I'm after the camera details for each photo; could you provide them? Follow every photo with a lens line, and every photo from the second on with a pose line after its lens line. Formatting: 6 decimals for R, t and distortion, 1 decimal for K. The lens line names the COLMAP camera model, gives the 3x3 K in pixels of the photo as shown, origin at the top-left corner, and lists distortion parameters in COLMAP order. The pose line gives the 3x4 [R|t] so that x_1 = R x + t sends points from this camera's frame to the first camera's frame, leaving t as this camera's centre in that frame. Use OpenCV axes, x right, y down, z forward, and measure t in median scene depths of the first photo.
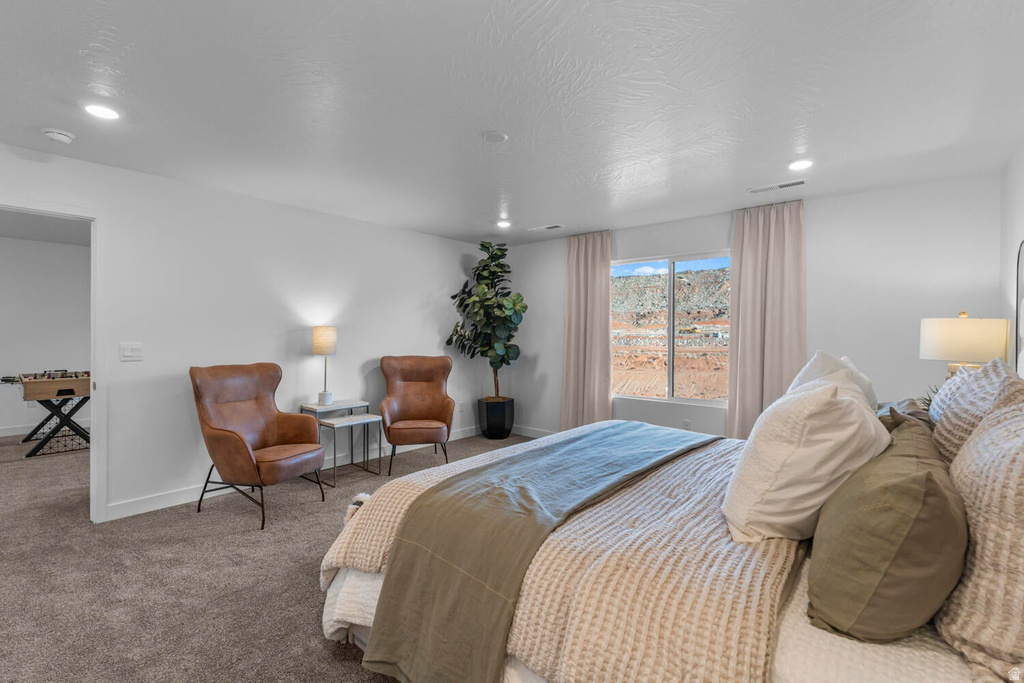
lens RADIAL K [[454.6, 0, 513.8], [0, 454.6, 335.7], [0, 0, 1]] dist [-0.006280, 0.000417]
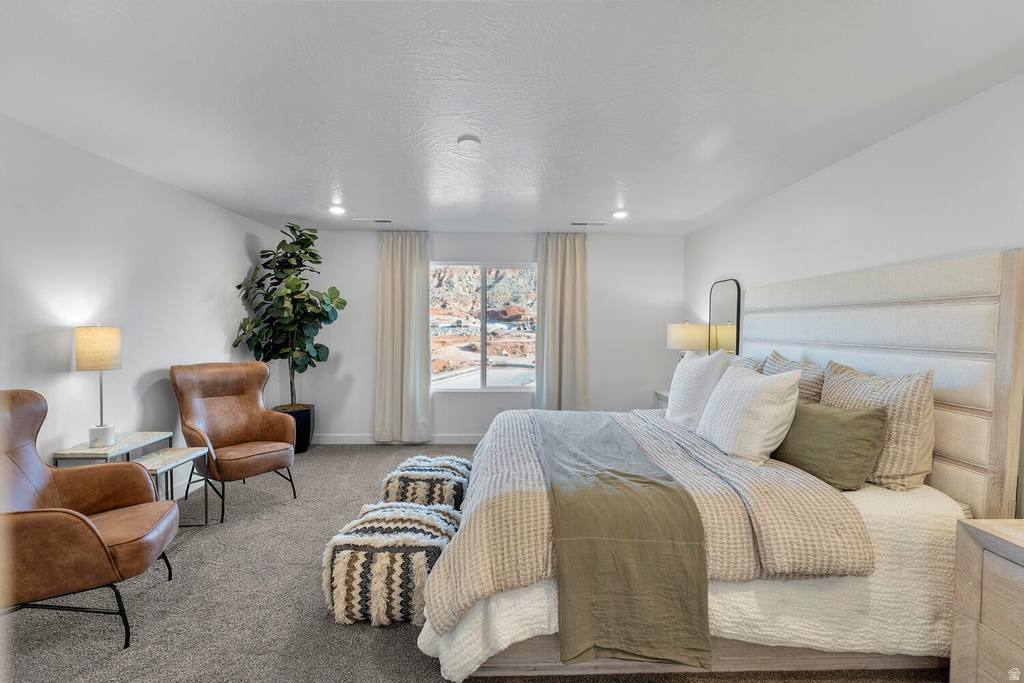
lens RADIAL K [[449.3, 0, 514.3], [0, 449.3, 341.2], [0, 0, 1]] dist [-0.005055, 0.000141]
pose [[0.740954, -0.024004, 0.671126, -0.349449], [0.000363, 0.999375, 0.035343, -0.019048], [-0.671555, -0.025944, 0.740500, 0.104569]]
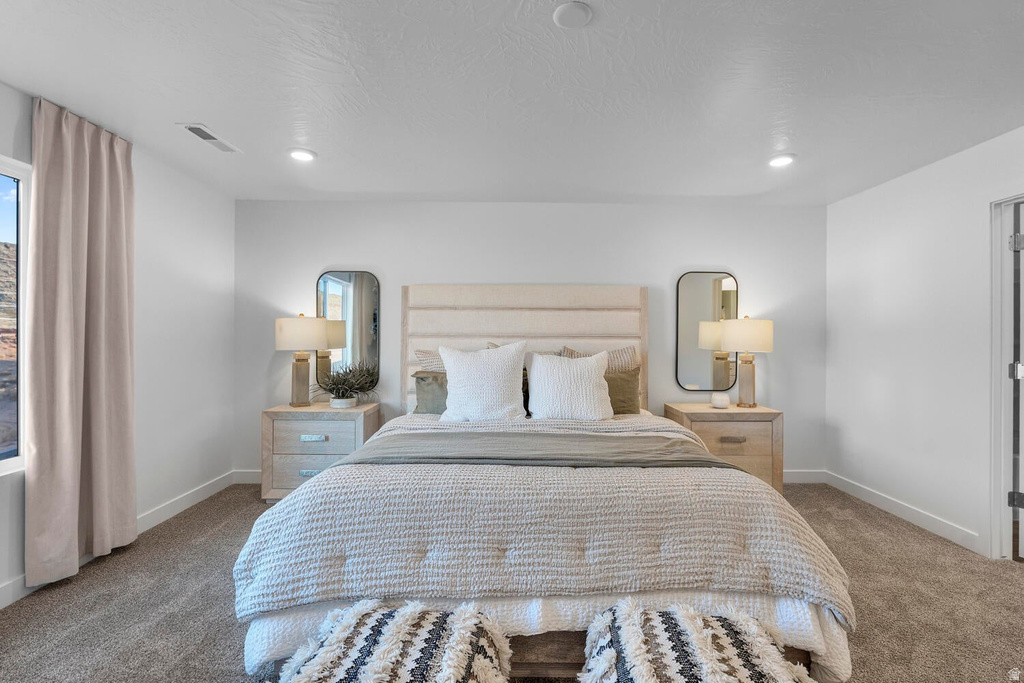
lens RADIAL K [[454.6, 0, 513.8], [0, 454.6, 335.7], [0, 0, 1]] dist [-0.006280, 0.000417]
pose [[-0.658287, -0.012932, 0.752656, -0.251946], [-0.007517, 0.999916, 0.010606, -0.002946], [-0.752730, 0.001324, -0.658328, 0.803464]]
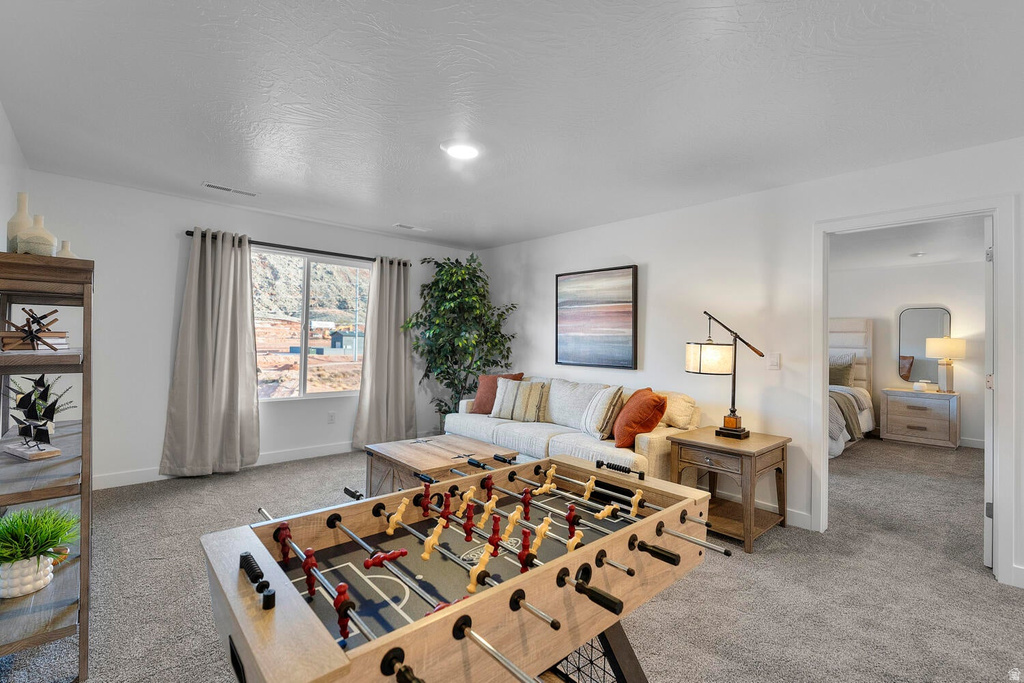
lens RADIAL K [[454.6, 0, 513.8], [0, 454.6, 335.7], [0, 0, 1]] dist [-0.006280, 0.000417]
pose [[0.124212, 0.005853, 0.992238, -1.308925], [-0.014908, 0.999881, -0.004032, -0.009142], [-0.992144, -0.014291, 0.124285, 1.013053]]
